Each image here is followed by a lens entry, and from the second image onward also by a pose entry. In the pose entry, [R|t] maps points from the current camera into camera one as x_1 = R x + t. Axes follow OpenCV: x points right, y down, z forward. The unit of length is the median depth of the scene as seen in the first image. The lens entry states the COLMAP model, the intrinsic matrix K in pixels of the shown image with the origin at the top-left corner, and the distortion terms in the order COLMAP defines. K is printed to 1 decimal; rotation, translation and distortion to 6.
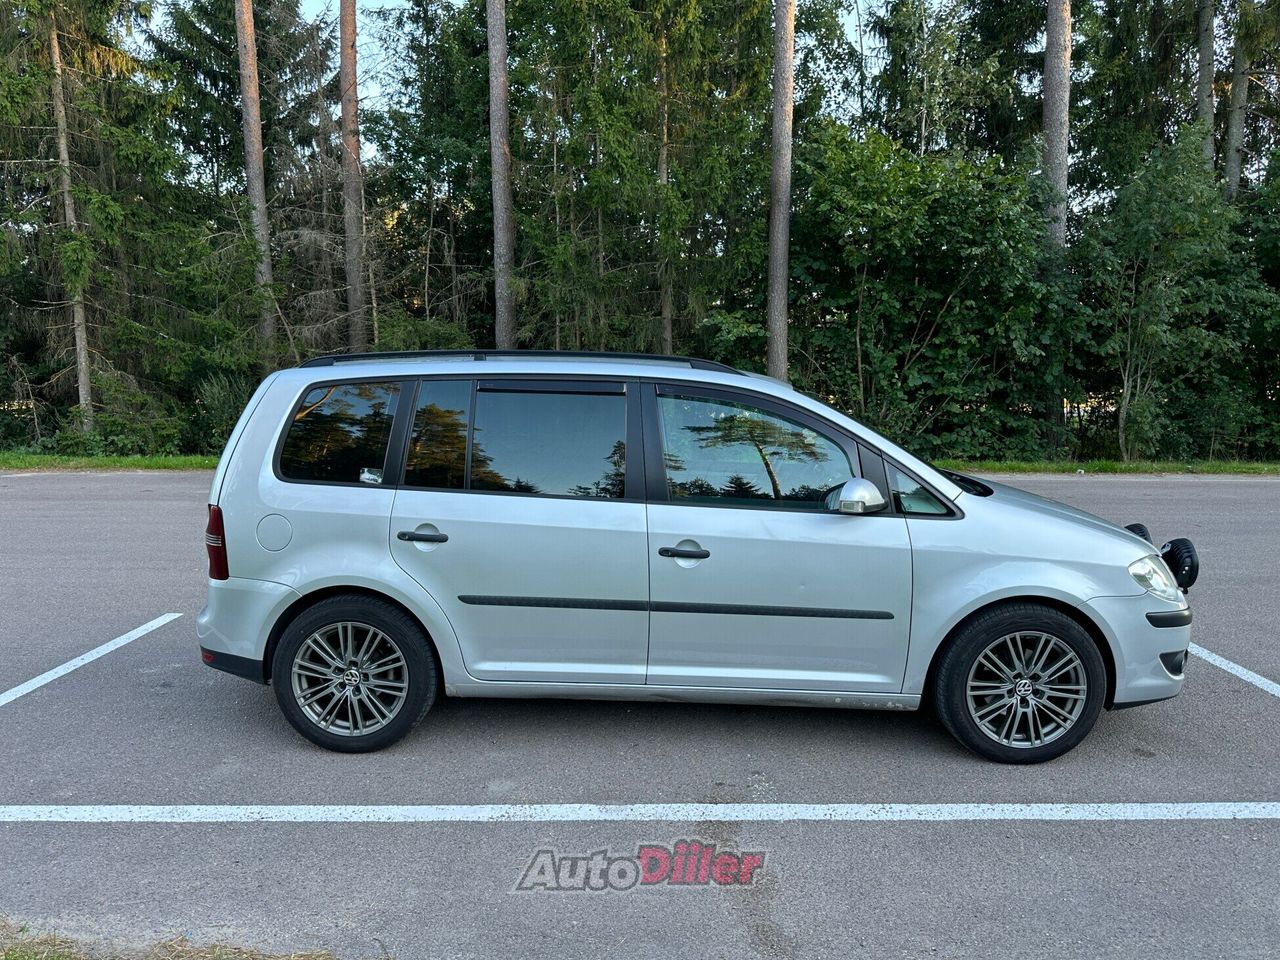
lens RADIAL K [[897.9, 0, 635.9], [0, 897.9, 479.0], [0, 0, 1]] dist [-0.000298, -0.012752]
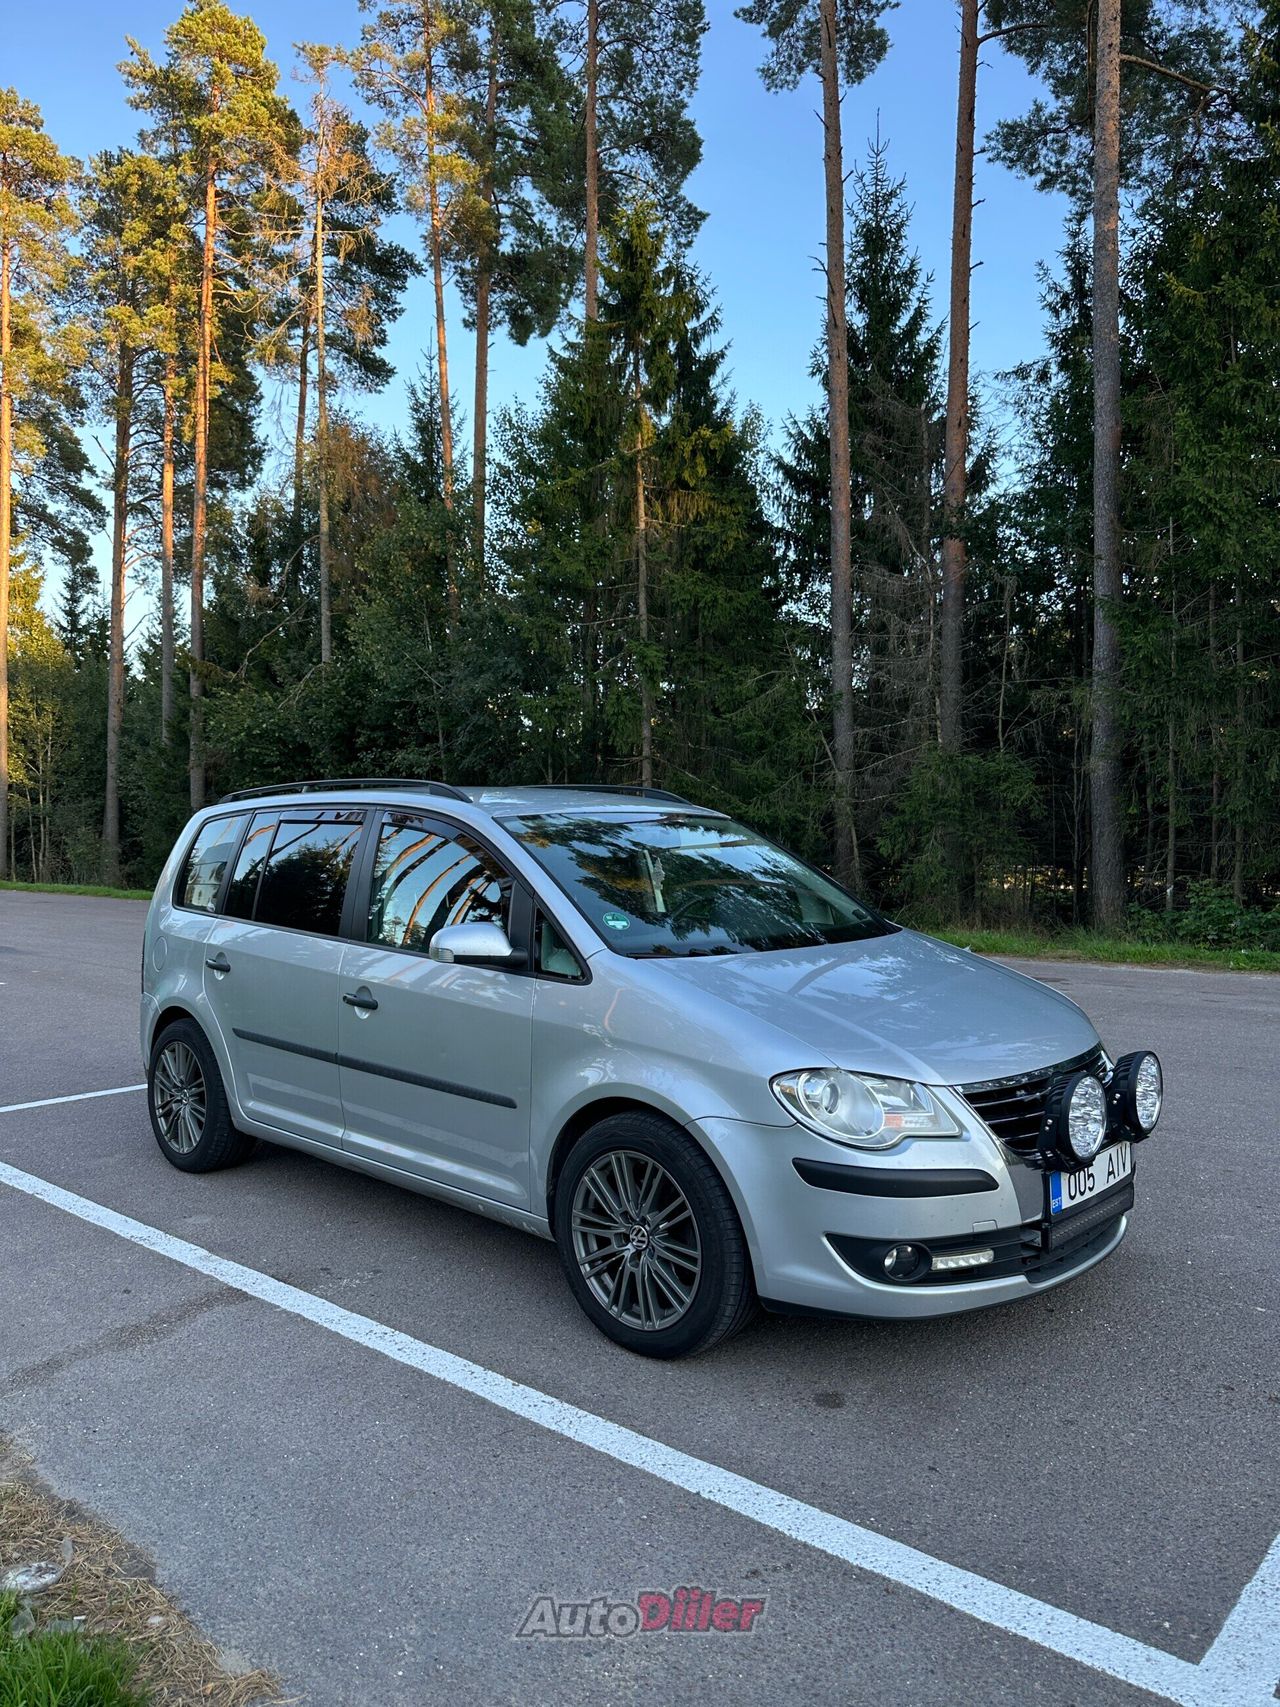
lens RADIAL K [[1197.4, 0, 632.8], [0, 1197.4, 855.7], [0, 0, 1]] dist [-0.000298, -0.012752]
pose [[0.745300, -0.004168, -0.666717, 1.030540], [-0.062987, 0.995068, -0.076631, 0.012334], [0.663748, 0.099107, 0.741361, 0.286152]]
